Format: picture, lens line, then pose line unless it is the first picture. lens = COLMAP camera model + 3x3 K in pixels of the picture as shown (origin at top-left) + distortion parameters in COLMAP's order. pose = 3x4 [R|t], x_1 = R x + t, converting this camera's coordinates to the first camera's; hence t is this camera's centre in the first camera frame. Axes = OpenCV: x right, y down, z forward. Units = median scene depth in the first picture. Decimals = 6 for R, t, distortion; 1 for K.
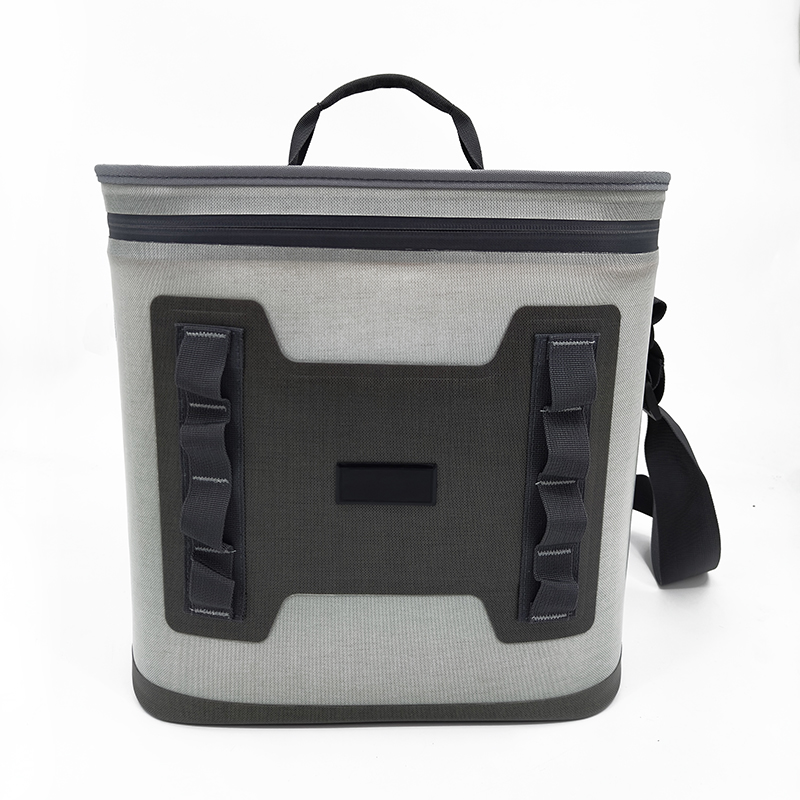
lens RADIAL K [[785.5, 0, 372.4], [0, 785.5, 297.9], [0, 0, 1]] dist [0.003660, -0.209476]
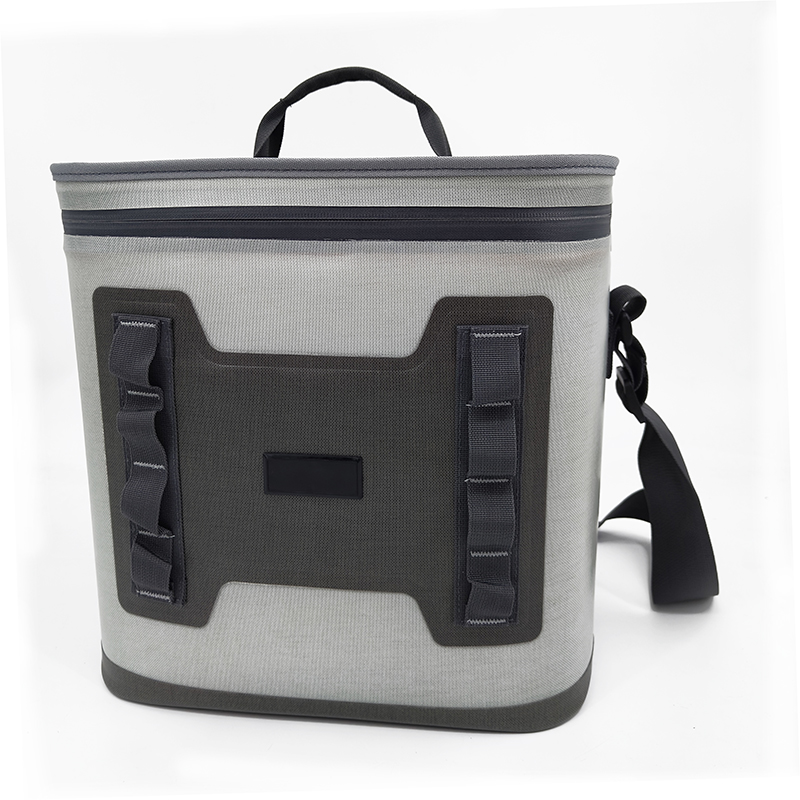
lens RADIAL K [[785.5, 0, 372.4], [0, 785.5, 297.9], [0, 0, 1]] dist [0.003660, -0.209476]
pose [[0.988145, 0.000432, -0.153521, 0.244167], [-0.001708, 0.999965, -0.008182, 0.019343], [0.153513, 0.008348, 0.988111, 0.025285]]
